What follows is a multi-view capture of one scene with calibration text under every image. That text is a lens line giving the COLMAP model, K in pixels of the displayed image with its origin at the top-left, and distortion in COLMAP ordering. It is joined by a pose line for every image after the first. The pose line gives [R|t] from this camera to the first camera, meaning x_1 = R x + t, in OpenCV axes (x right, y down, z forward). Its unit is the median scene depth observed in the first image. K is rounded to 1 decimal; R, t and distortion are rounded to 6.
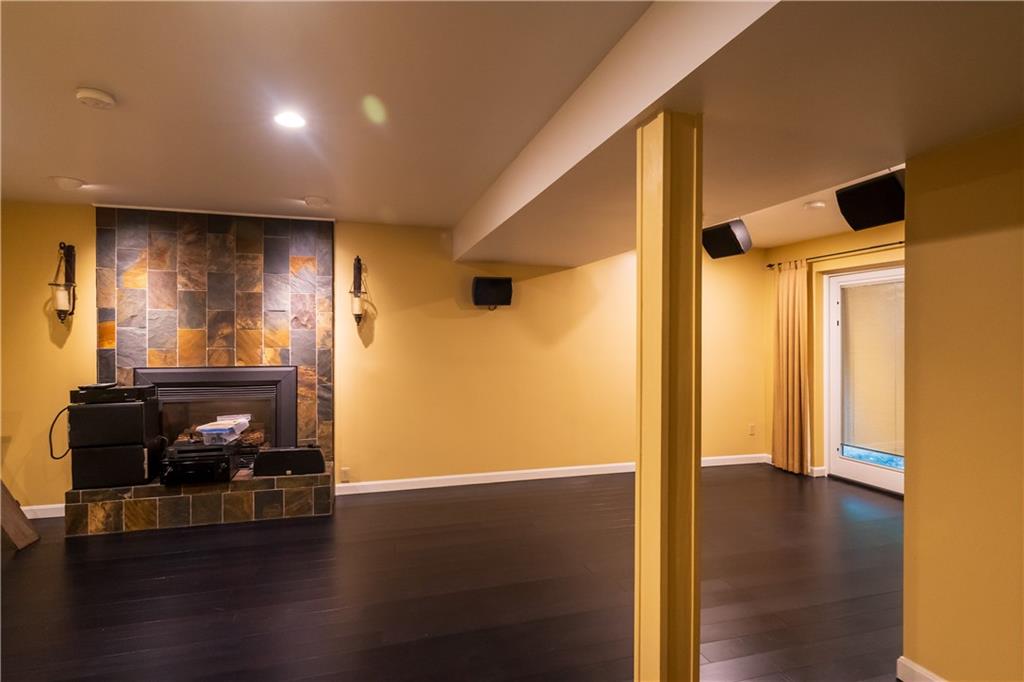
lens RADIAL K [[525.5, 0, 509.9], [0, 525.5, 340.8], [0, 0, 1]] dist [-0.001436, -0.001308]
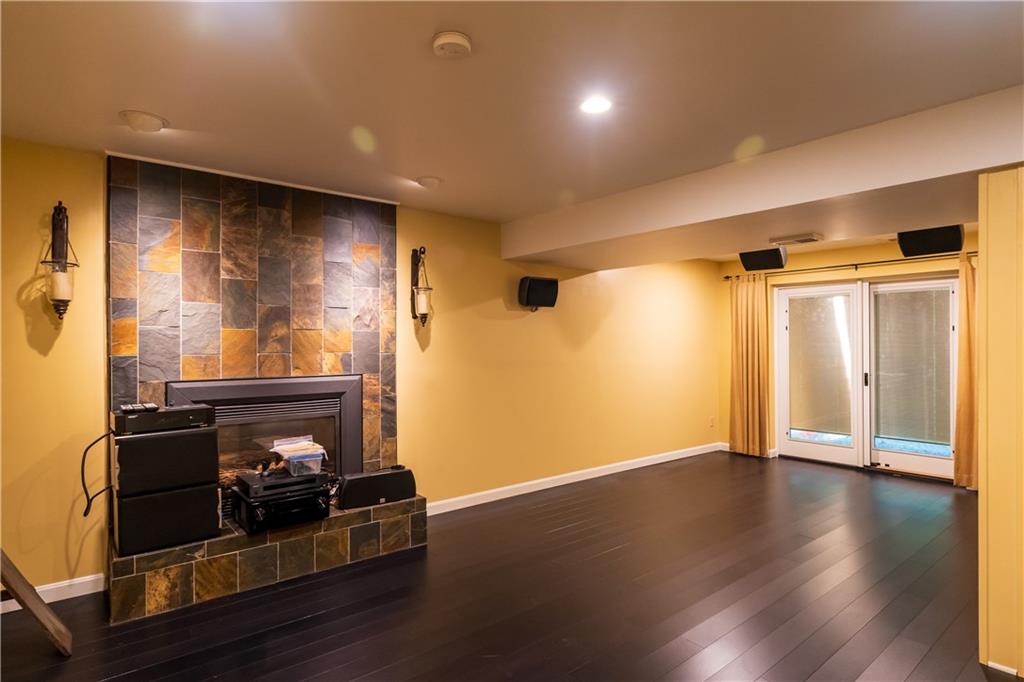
lens RADIAL K [[550.0, 0, 511.0], [0, 550.0, 343.4], [0, 0, 1]] dist [-0.005346, 0.000619]
pose [[0.922677, -0.003561, 0.385557, -0.536699], [0.005758, 0.999973, -0.004544, 0.004577], [-0.385530, 0.006413, 0.922673, 0.102712]]
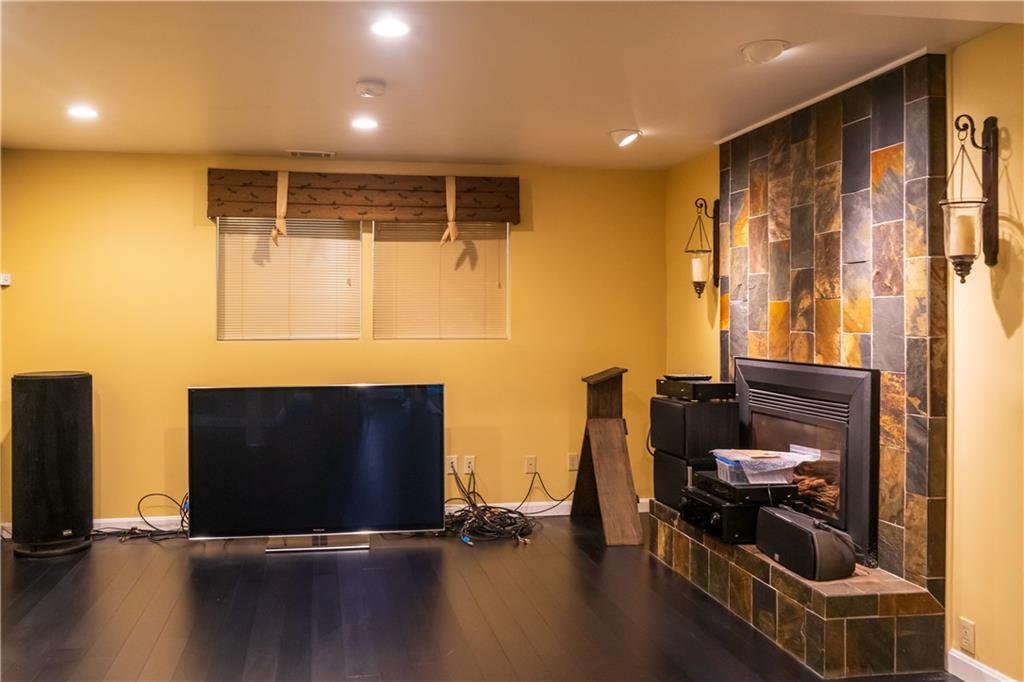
lens RADIAL K [[843.0, 0, 472.2], [0, 843.0, 317.8], [0, 0, 1]] dist [0.008629, 0.004414]
pose [[-0.112407, -0.003461, -0.993656, 0.444821], [-0.005820, 0.999979, -0.002824, 0.002971], [0.993645, 0.005465, -0.112424, 0.729307]]
